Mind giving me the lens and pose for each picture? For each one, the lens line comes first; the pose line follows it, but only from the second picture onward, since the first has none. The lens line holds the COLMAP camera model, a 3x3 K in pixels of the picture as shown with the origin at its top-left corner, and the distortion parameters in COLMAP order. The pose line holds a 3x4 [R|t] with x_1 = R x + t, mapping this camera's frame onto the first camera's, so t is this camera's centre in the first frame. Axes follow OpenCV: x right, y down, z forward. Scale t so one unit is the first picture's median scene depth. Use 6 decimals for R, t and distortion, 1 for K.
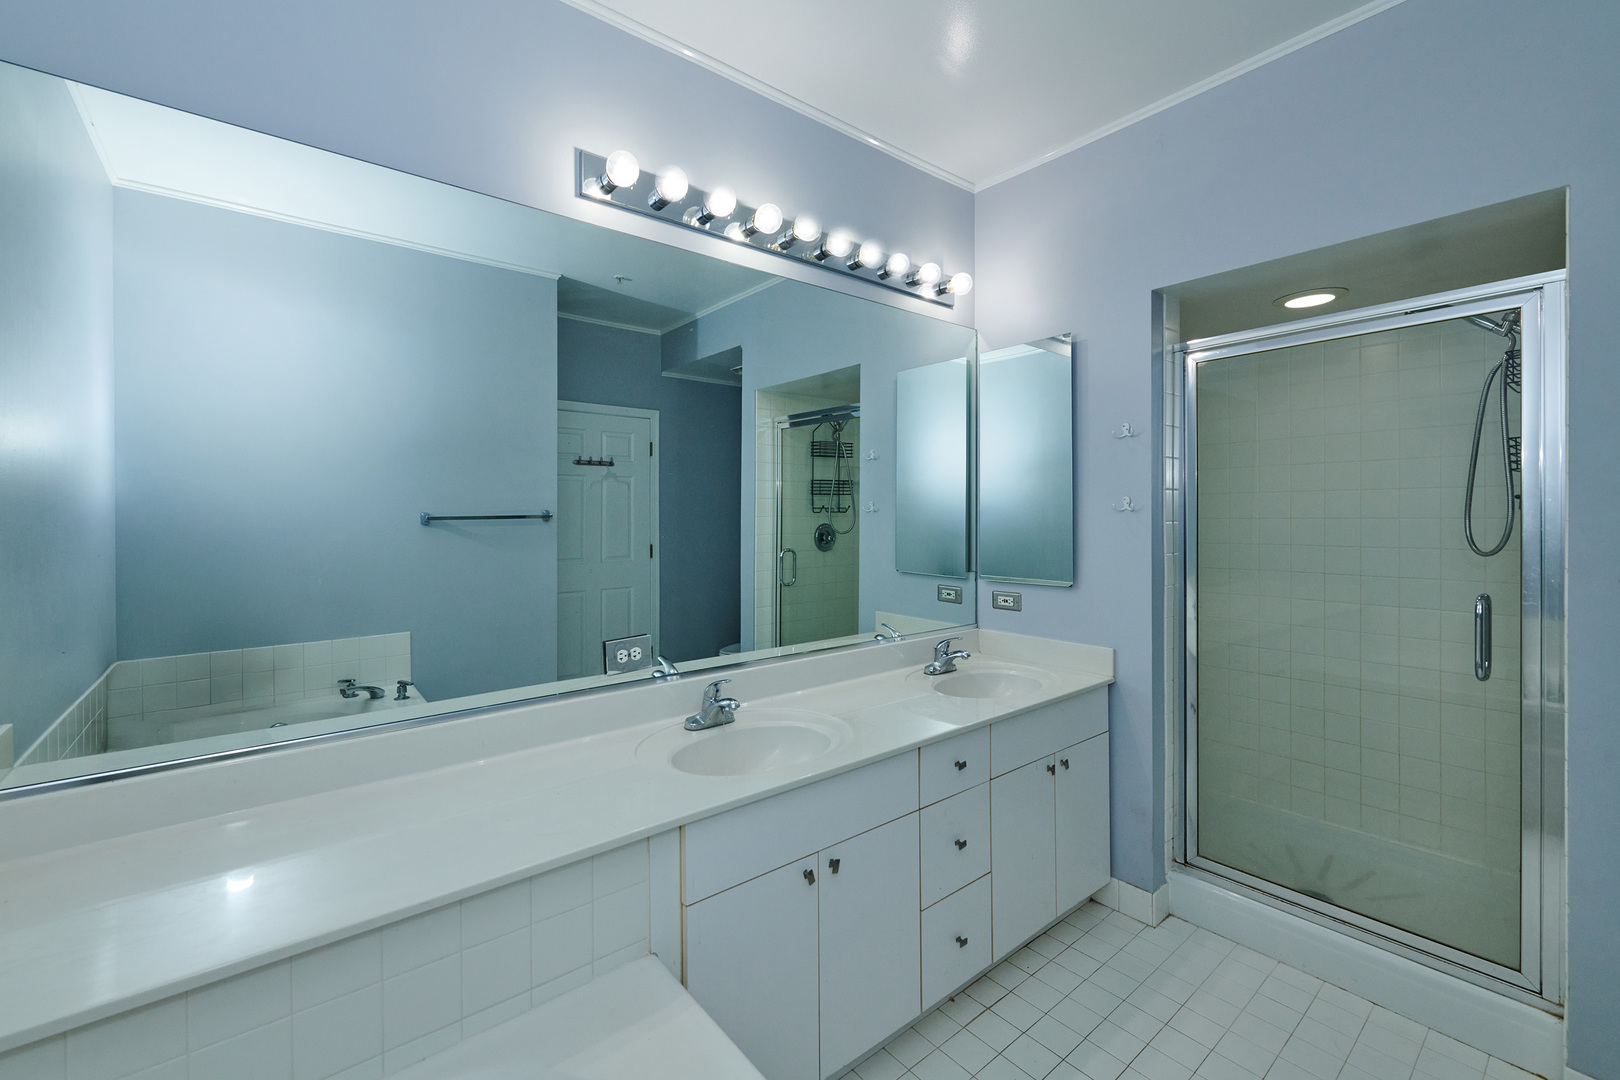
lens RADIAL K [[654.4, 0, 807.6], [0, 654.4, 517.2], [0, 0, 1]] dist [-0.001358, 0.000174]
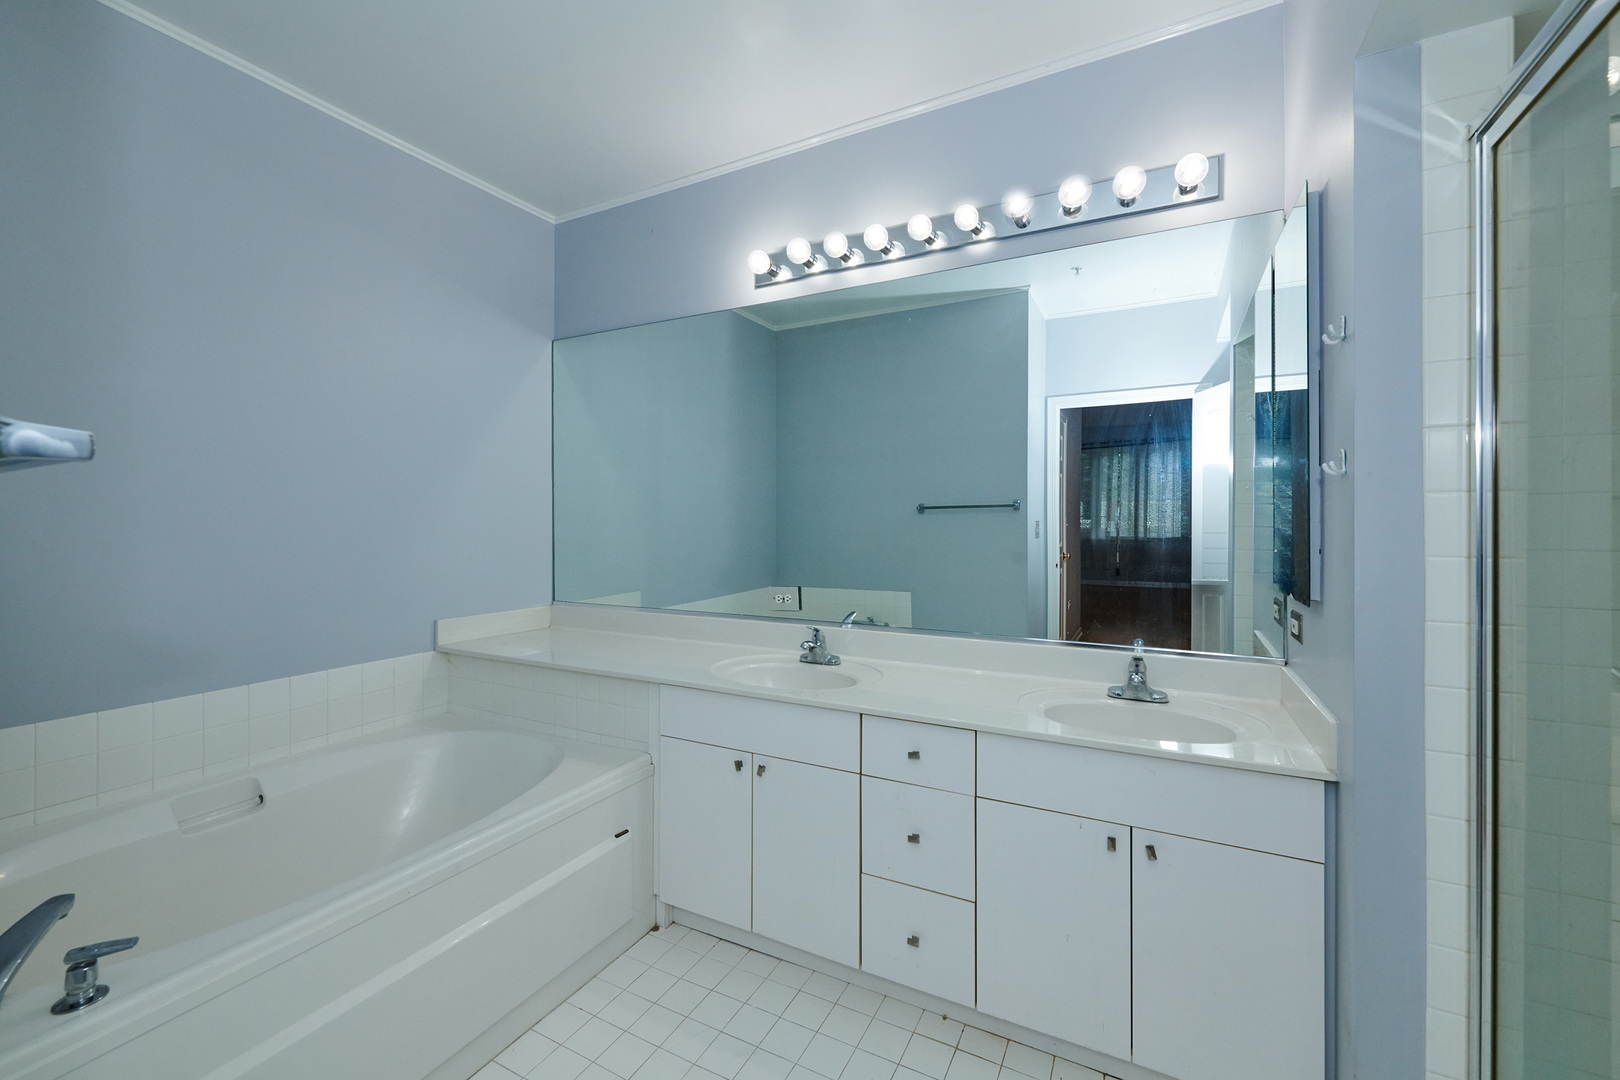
lens RADIAL K [[654.4, 0, 807.6], [0, 654.4, 517.2], [0, 0, 1]] dist [-0.001358, 0.000174]
pose [[0.425122, 0.004675, -0.905124, 0.851444], [0.003387, 0.999971, 0.006756, 0.018916], [0.905130, -0.005938, 0.425094, 0.370261]]
